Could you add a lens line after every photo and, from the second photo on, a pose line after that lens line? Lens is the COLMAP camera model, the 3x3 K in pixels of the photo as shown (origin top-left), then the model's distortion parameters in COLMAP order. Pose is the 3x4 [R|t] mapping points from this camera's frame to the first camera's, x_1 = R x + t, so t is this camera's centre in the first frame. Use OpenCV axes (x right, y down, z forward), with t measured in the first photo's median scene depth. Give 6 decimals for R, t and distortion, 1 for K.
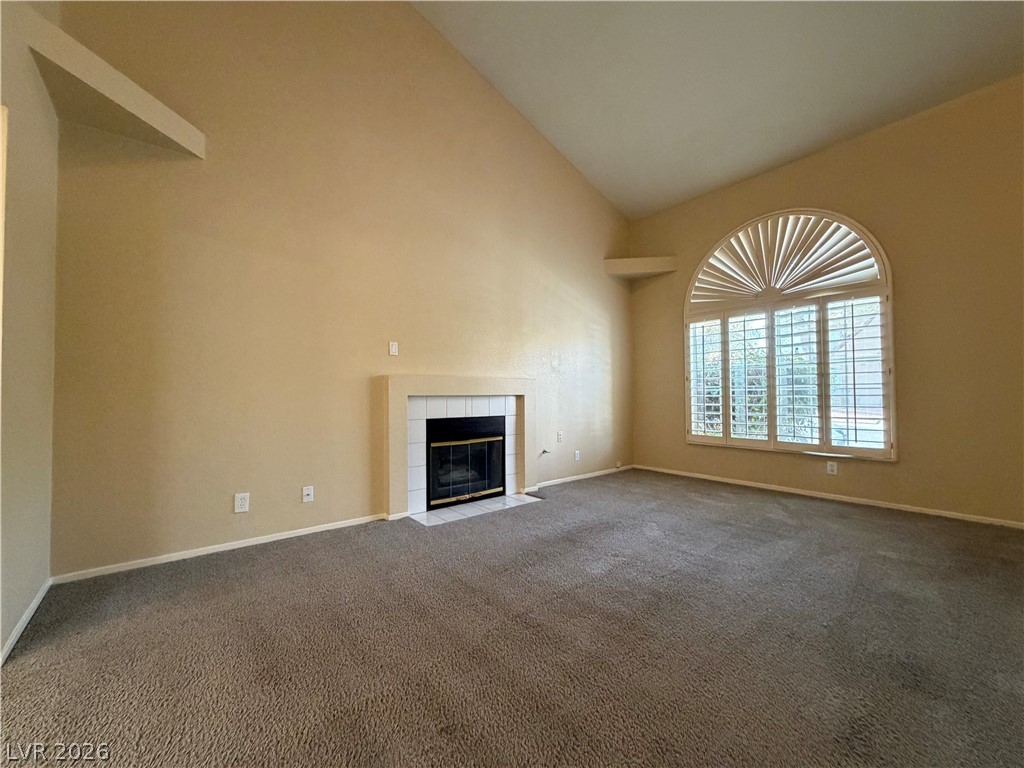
lens RADIAL K [[413.1, 0, 509.0], [0, 413.1, 384.7], [0, 0, 1]] dist [0.000211, 0.000019]
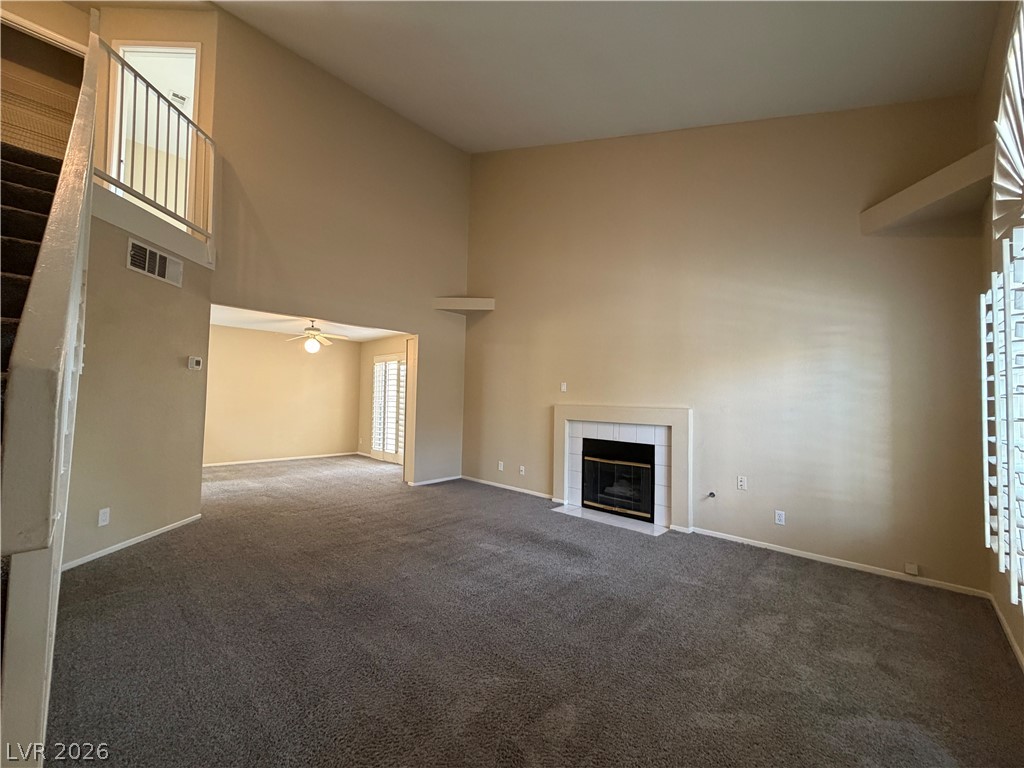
lens RADIAL K [[413.1, 0, 509.0], [0, 413.1, 384.7], [0, 0, 1]] dist [0.000211, 0.000019]
pose [[0.115281, -0.032224, -0.992810, 1.020973], [-0.000553, 0.999471, -0.032504, -0.042441], [0.993333, 0.004296, 0.115203, 0.556728]]
